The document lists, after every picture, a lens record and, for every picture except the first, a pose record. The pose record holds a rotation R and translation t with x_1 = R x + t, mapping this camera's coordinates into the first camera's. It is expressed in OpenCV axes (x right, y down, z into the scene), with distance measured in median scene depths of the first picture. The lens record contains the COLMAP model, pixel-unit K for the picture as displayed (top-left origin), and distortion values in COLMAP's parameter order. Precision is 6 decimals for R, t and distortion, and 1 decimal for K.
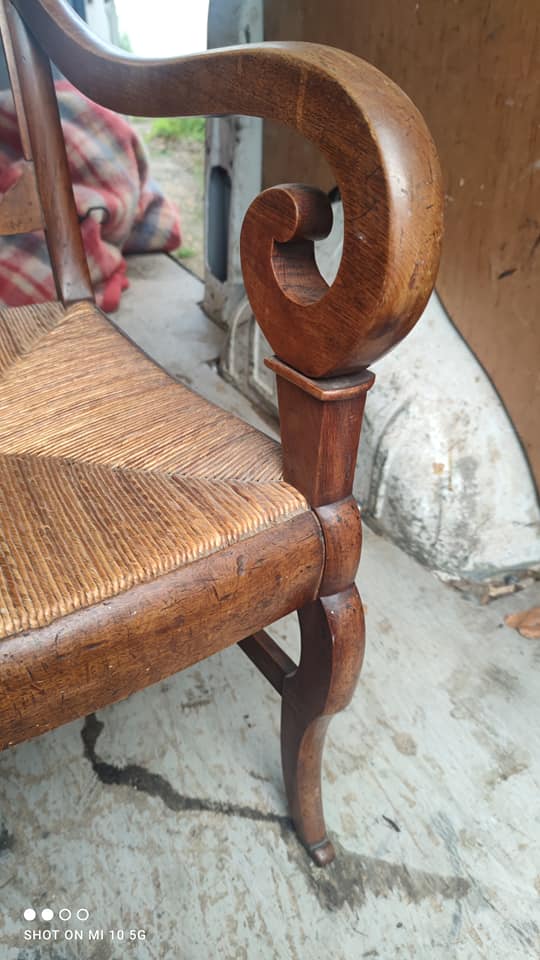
lens RADIAL K [[714.2, 0, 265.1], [0, 714.2, 481.5], [0, 0, 1]] dist [0.049399, -0.053149]
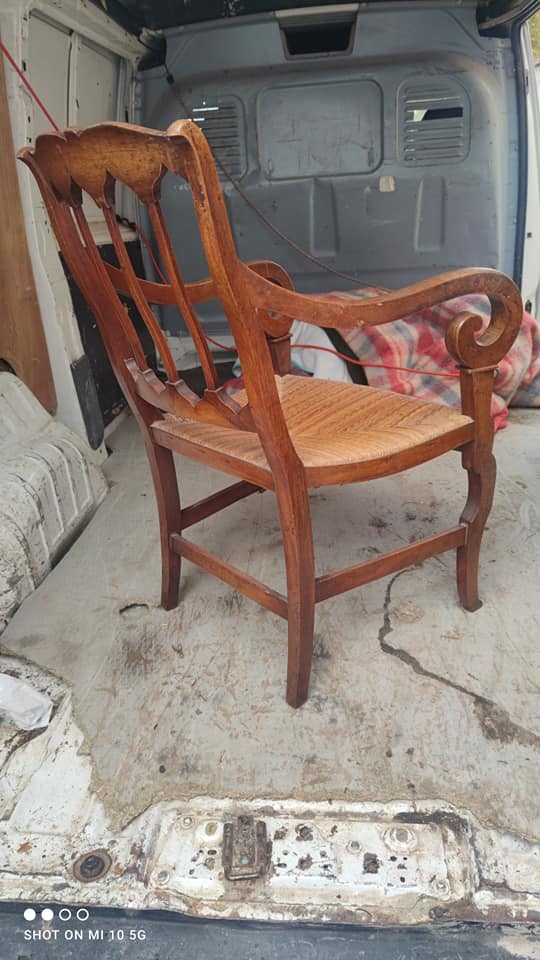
lens RADIAL K [[712.4, 0, 270.0], [0, 712.4, 472.4], [0, 0, 1]] dist [0.046157, -0.045943]
pose [[0.831085, 0.141562, -0.537827, 0.430533], [-0.273459, 0.946099, -0.173543, 0.396464], [0.484270, 0.291303, 0.825000, -0.709417]]
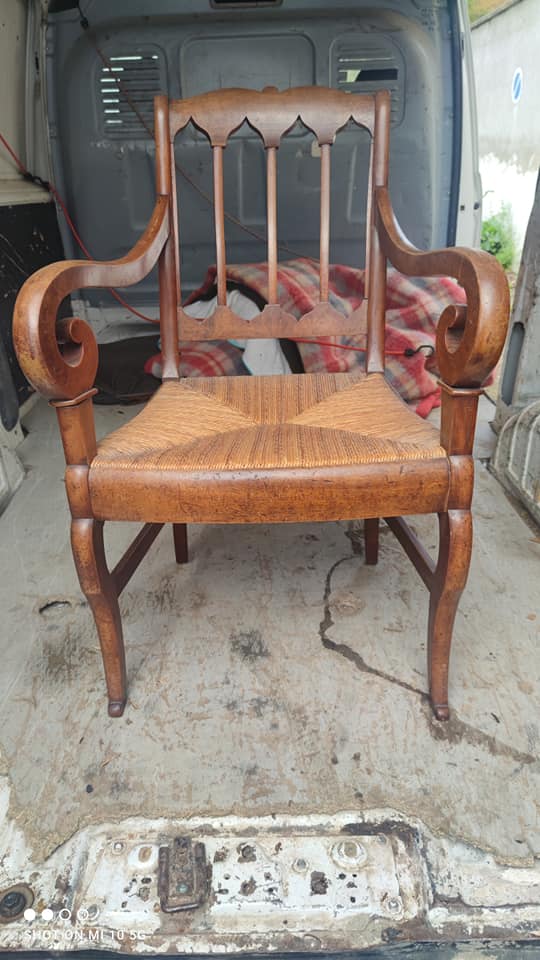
lens RADIAL K [[714.2, 0, 264.1], [0, 714.2, 483.4], [0, 0, 1]] dist [0.049399, -0.053149]
pose [[0.879170, 0.160443, -0.448685, 0.341884], [-0.250891, 0.956383, -0.149617, 0.350294], [0.405110, 0.244110, 0.881077, -0.620252]]
